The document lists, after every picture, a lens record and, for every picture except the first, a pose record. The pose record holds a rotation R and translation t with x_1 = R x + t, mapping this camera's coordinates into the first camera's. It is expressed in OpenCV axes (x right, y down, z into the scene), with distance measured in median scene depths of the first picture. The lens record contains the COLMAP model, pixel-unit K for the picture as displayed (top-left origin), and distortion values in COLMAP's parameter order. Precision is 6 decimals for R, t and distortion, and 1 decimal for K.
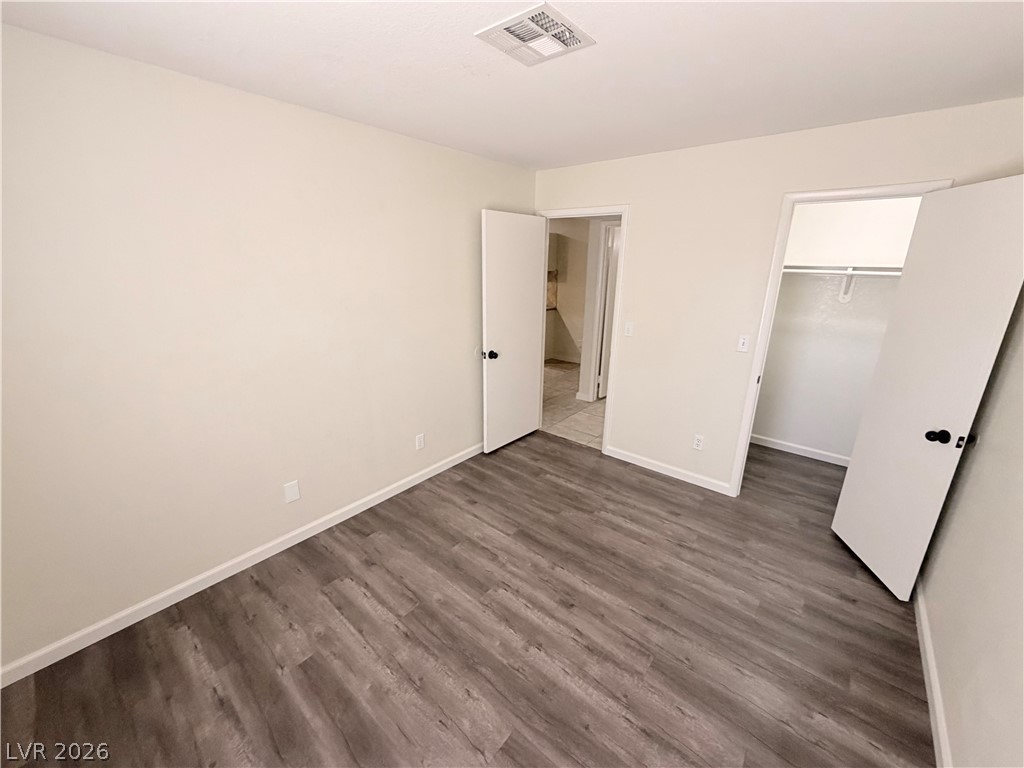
lens RADIAL K [[408.1, 0, 511.6], [0, 408.1, 384.1], [0, 0, 1]] dist [-0.000272, -0.000168]
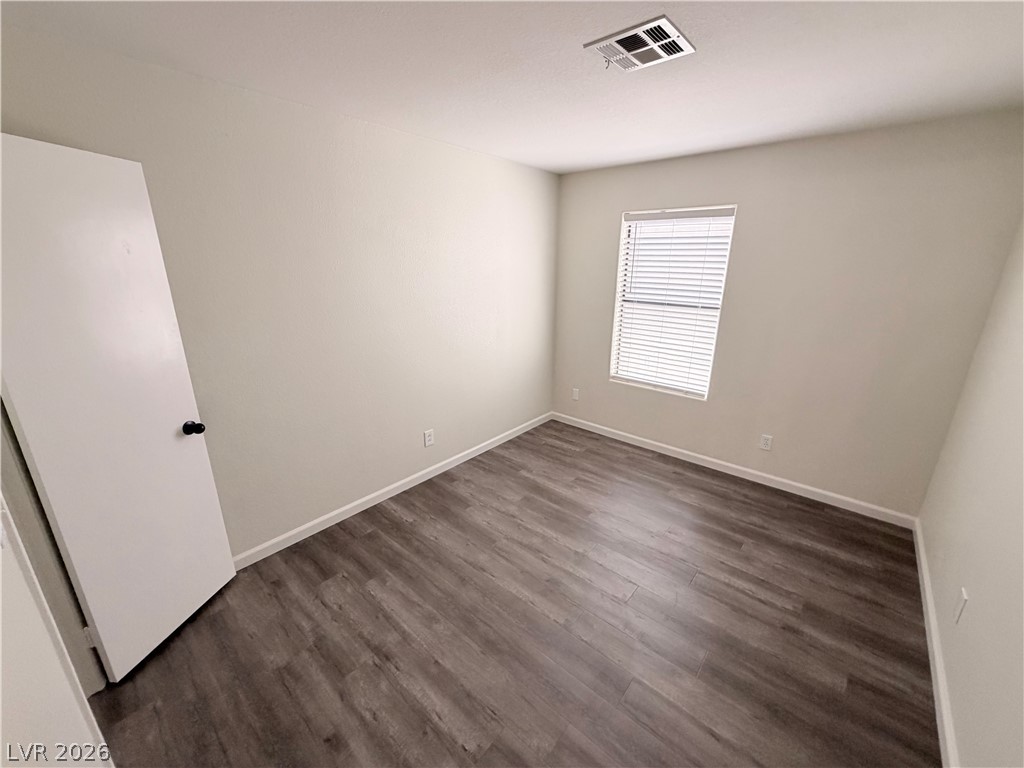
lens RADIAL K [[408.1, 0, 512.8], [0, 408.1, 384.0], [0, 0, 1]] dist [-0.000272, -0.000168]
pose [[-0.999787, -0.019338, 0.007241, 0.232460], [-0.012102, 0.832851, 0.553365, -0.456457], [-0.016731, 0.553160, -0.832907, 1.538199]]
